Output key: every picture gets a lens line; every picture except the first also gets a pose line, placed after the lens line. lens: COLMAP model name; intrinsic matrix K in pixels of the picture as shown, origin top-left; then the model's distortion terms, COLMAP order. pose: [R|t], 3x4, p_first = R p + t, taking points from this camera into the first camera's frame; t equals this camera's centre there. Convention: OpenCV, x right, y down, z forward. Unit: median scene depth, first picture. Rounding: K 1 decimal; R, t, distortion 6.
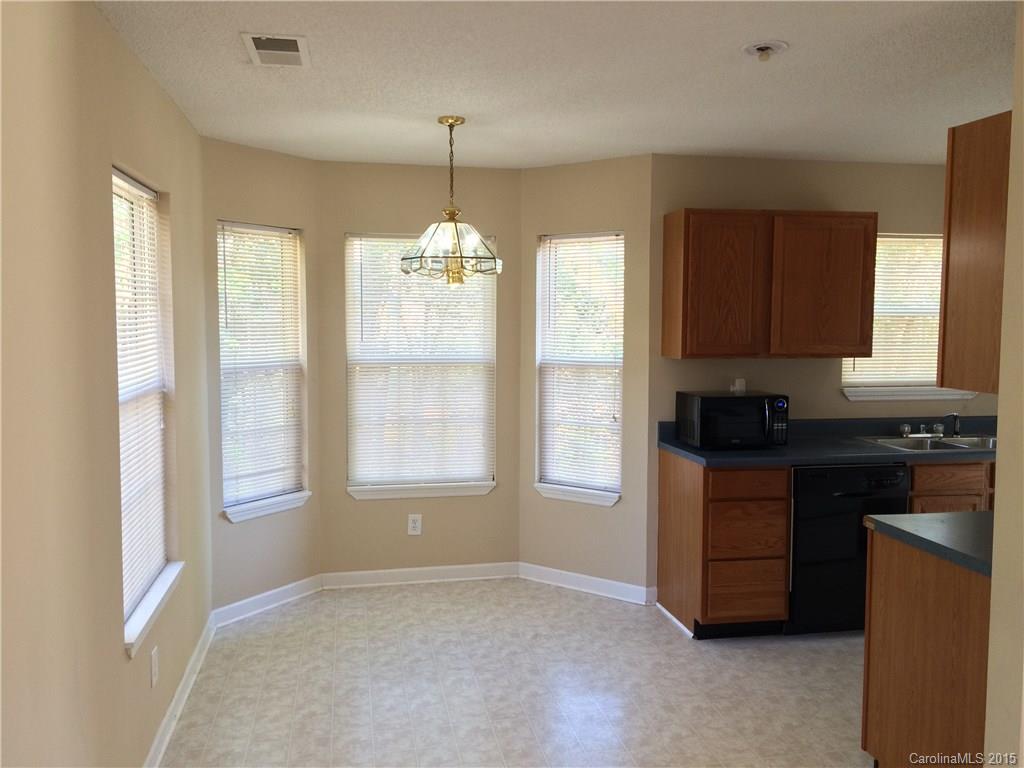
lens RADIAL K [[865.0, 0, 512.0], [0, 865.0, 384.0], [0, 0, 1]] dist [-0.000290, -0.006272]
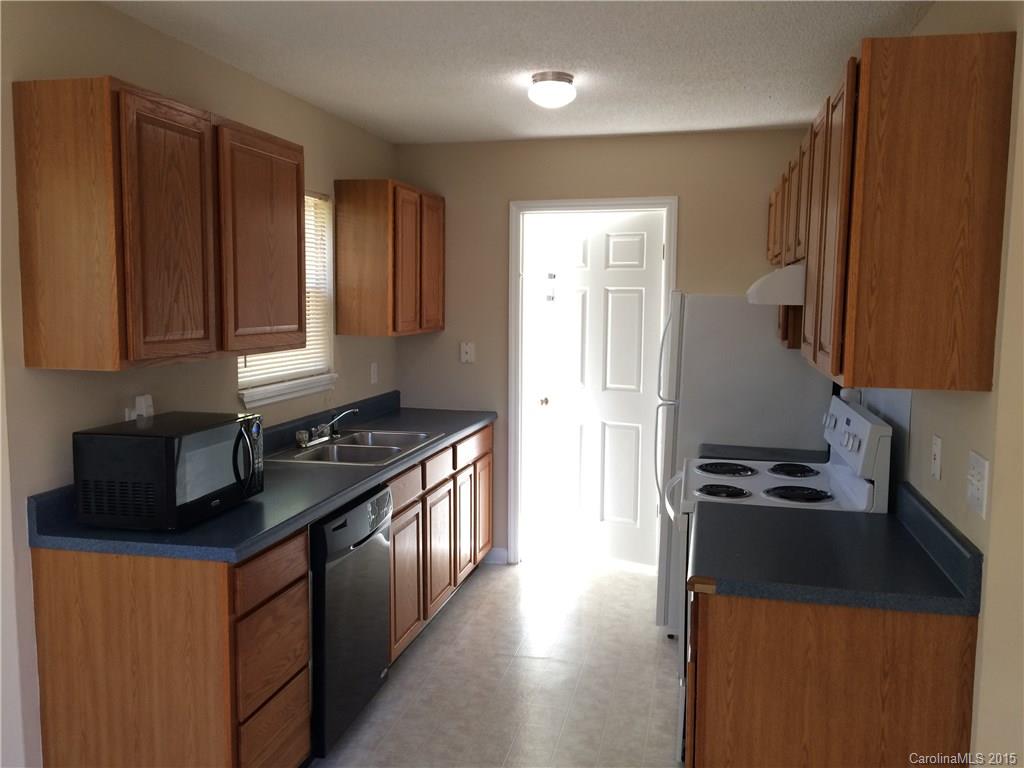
lens RADIAL K [[865.0, 0, 512.0], [0, 865.0, 384.0], [0, 0, 1]] dist [-0.000290, -0.006272]
pose [[0.404034, -0.095252, 0.909771, -0.171980], [0.066189, 0.995001, 0.074781, -0.041624], [-0.912346, 0.030003, 0.408318, 0.535499]]
